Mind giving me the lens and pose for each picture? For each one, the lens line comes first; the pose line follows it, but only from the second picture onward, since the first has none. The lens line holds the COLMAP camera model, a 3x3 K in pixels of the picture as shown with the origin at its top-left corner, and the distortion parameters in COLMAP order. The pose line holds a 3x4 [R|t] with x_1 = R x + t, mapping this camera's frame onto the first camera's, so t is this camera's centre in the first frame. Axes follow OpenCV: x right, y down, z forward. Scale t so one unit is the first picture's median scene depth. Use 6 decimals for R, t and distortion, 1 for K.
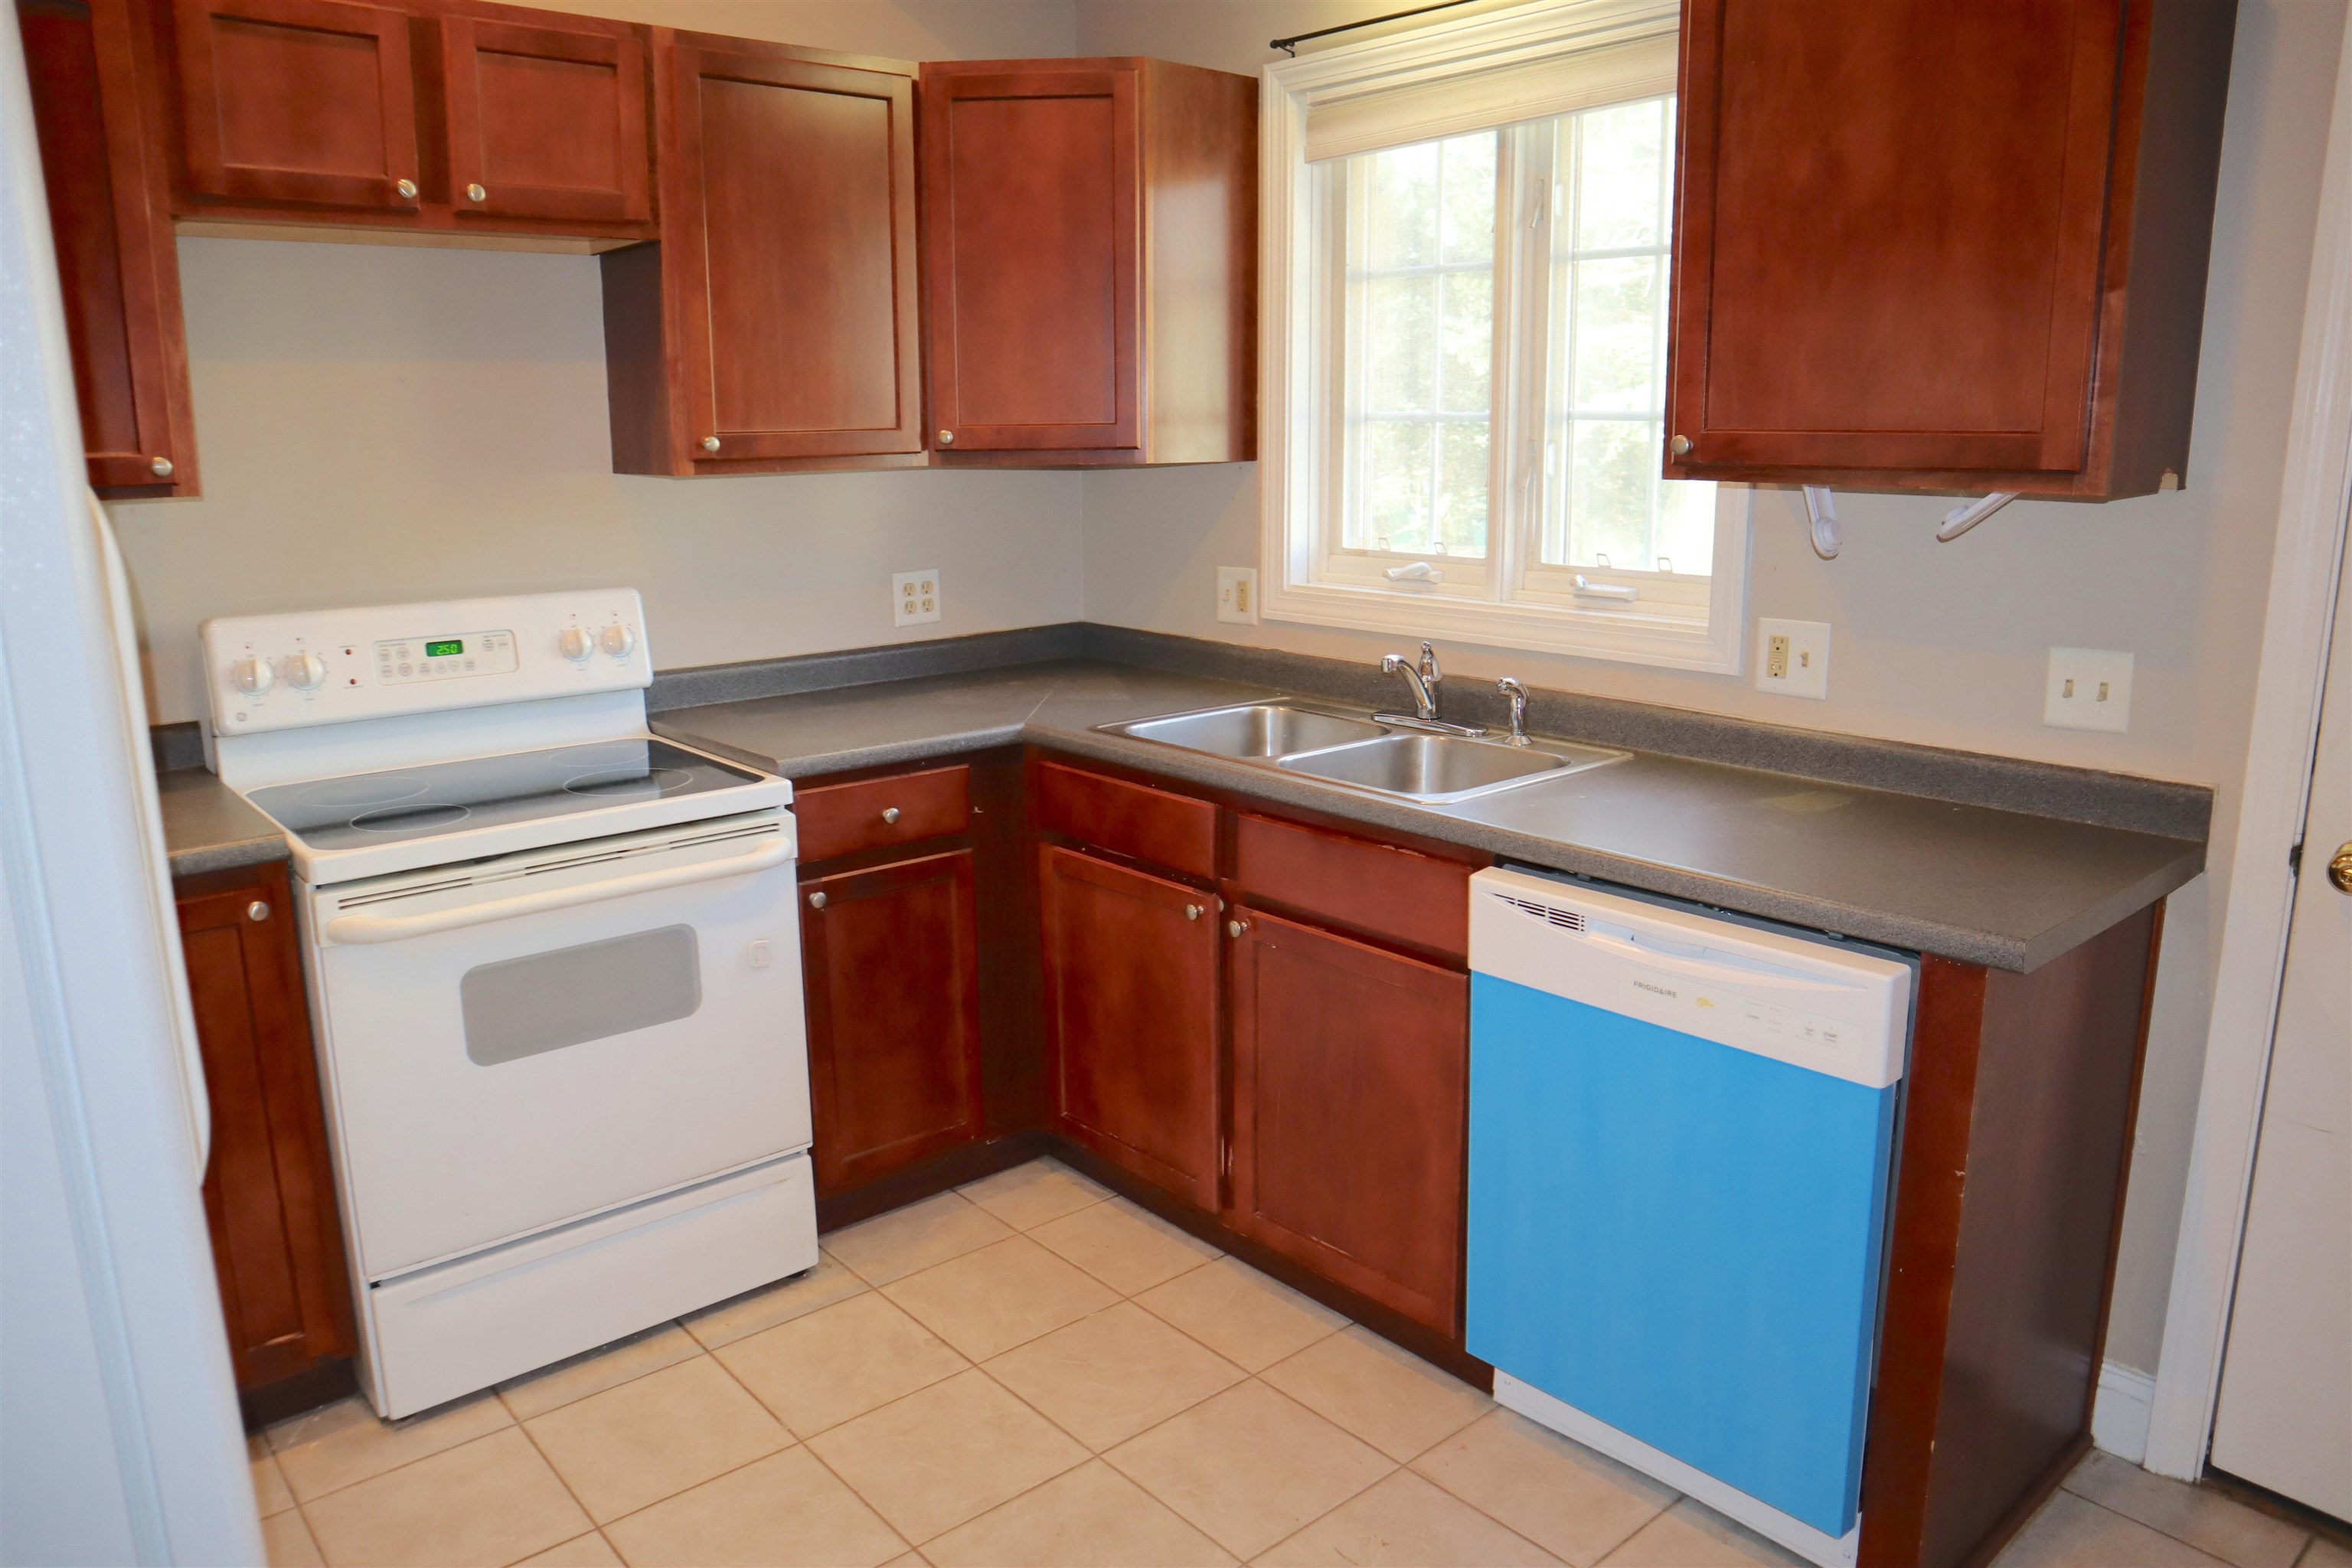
lens RADIAL K [[1627.6, 0, 1181.1], [0, 1627.6, 782.0], [0, 0, 1]] dist [-0.074191, 0.028125]
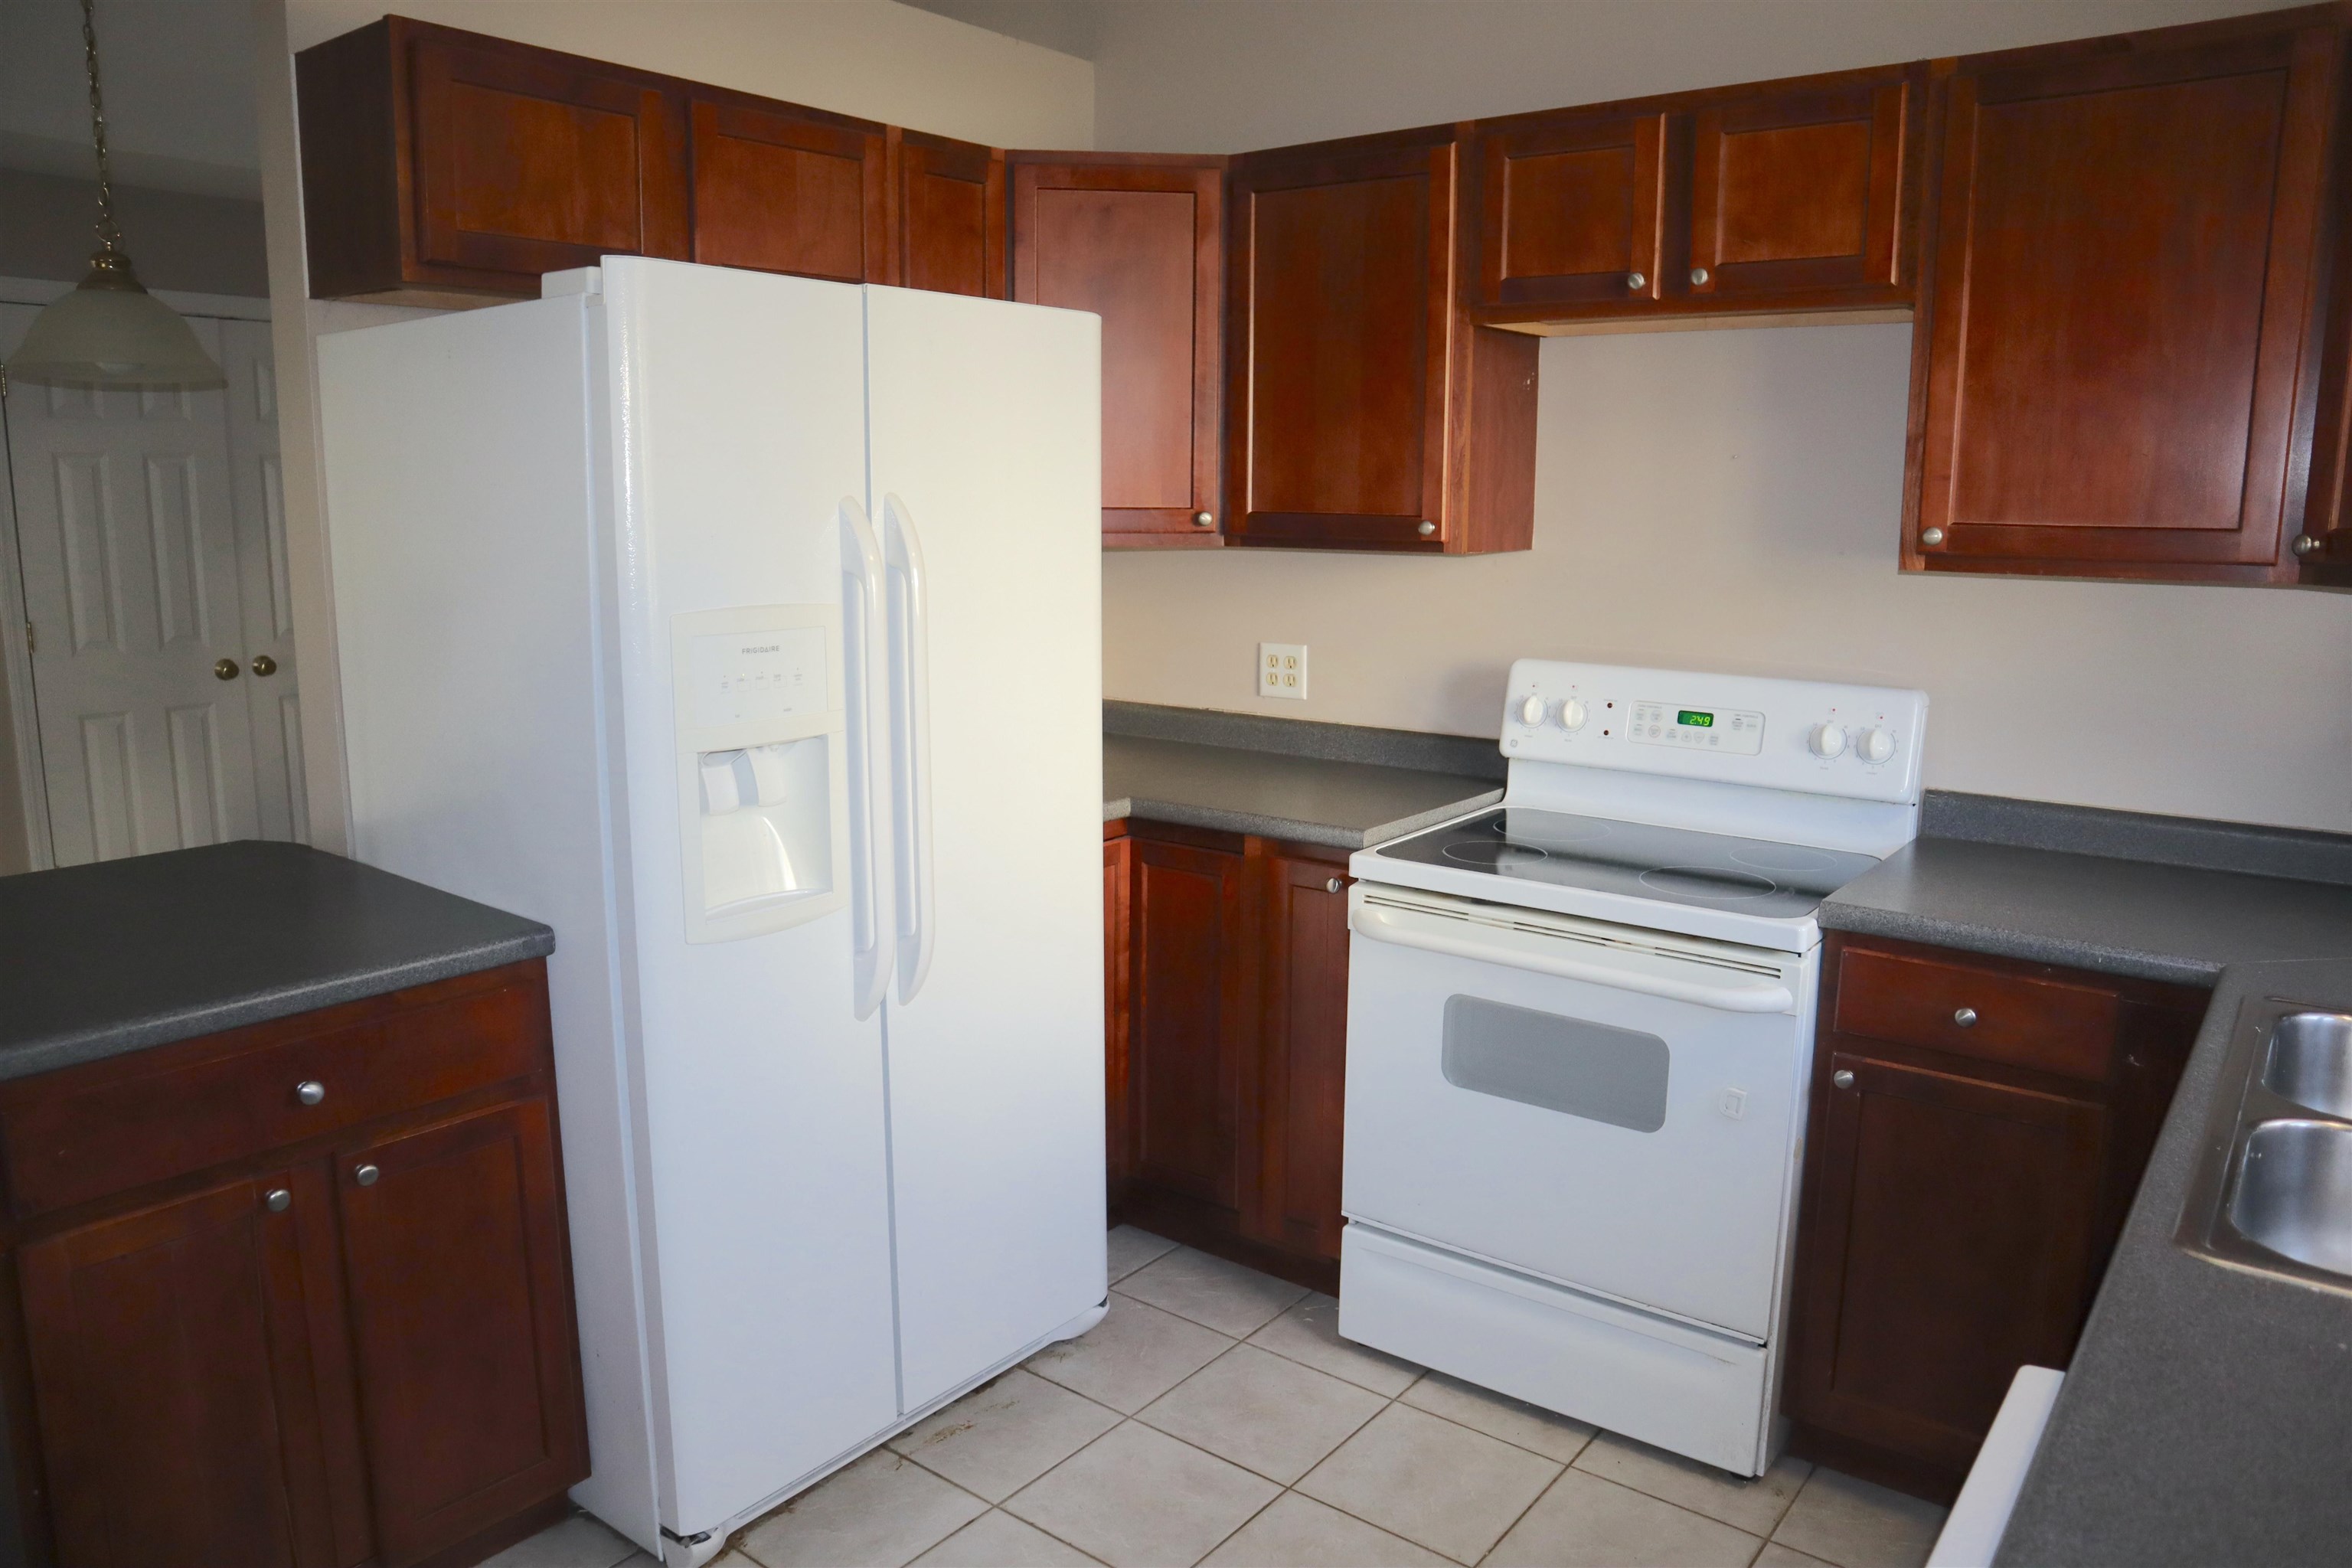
lens RADIAL K [[1627.6, 0, 1185.9], [0, 1627.6, 793.6], [0, 0, 1]] dist [-0.074191, 0.028125]
pose [[0.208742, 0.188615, -0.959610, 0.499848], [-0.220066, 0.965120, 0.141827, -0.119029], [0.952889, 0.181572, 0.242969, 0.475800]]
